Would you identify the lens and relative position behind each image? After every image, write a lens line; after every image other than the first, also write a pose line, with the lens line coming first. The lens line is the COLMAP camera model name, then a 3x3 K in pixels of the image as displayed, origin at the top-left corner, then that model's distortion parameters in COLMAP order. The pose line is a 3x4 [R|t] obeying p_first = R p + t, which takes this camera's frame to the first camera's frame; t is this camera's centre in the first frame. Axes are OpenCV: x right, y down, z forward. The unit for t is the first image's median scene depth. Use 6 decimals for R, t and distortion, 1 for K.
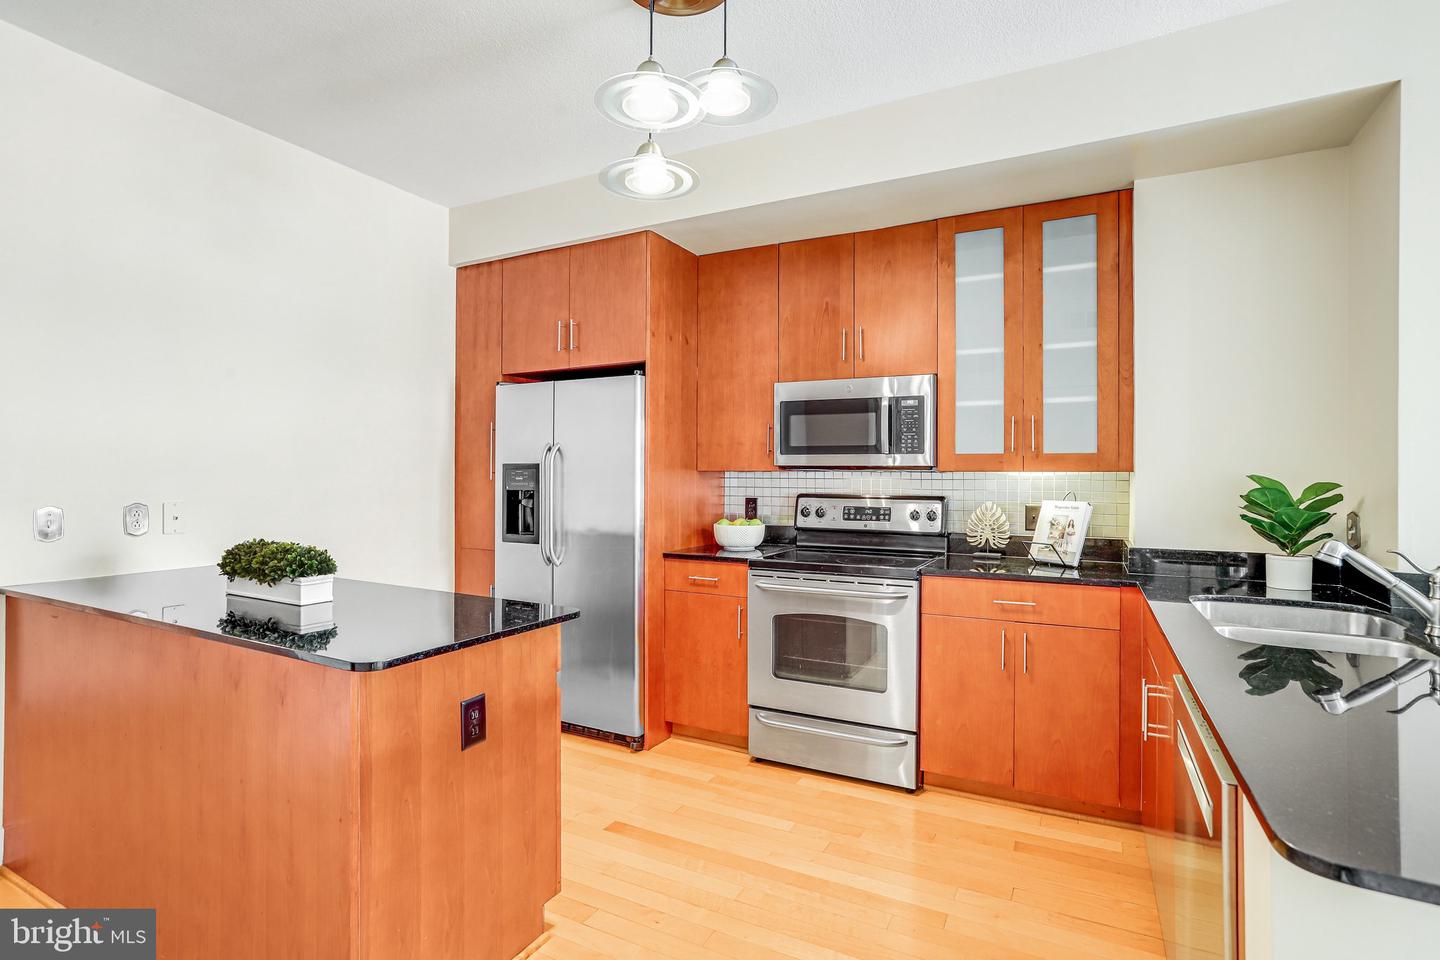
lens RADIAL K [[708.9, 0, 726.4], [0, 708.9, 472.1], [0, 0, 1]] dist [-0.036976, 0.015385]
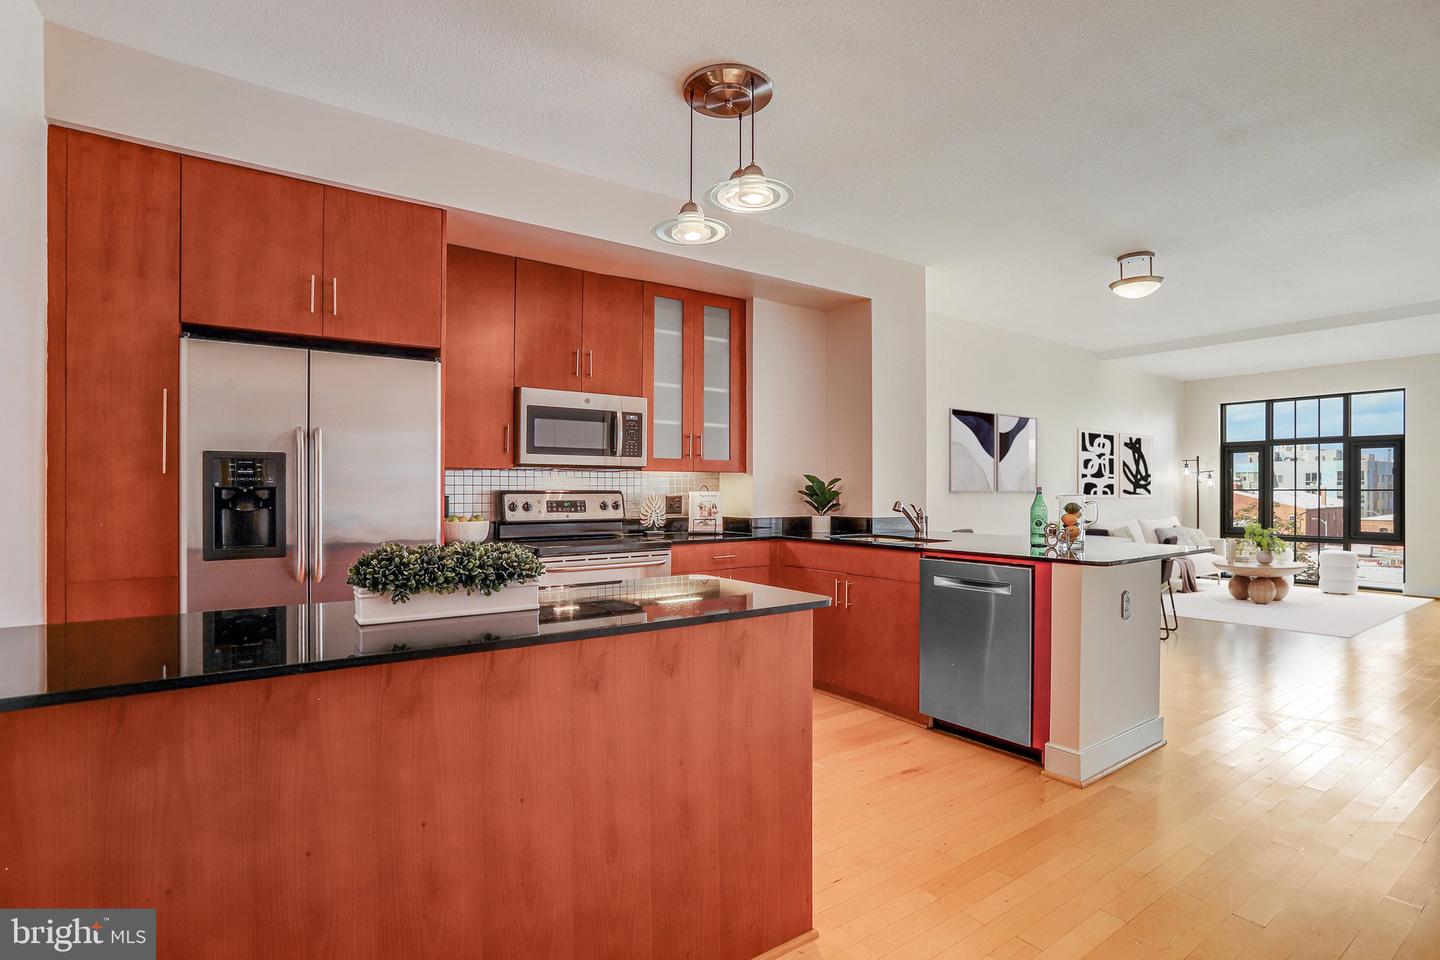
lens RADIAL K [[708.9, 0, 726.4], [0, 708.9, 472.1], [0, 0, 1]] dist [-0.036976, 0.015385]
pose [[0.442315, 0.012497, 0.896773, -0.770130], [-0.006620, 0.999921, -0.010669, 0.013540], [-0.896835, -0.001217, 0.442363, 0.250346]]
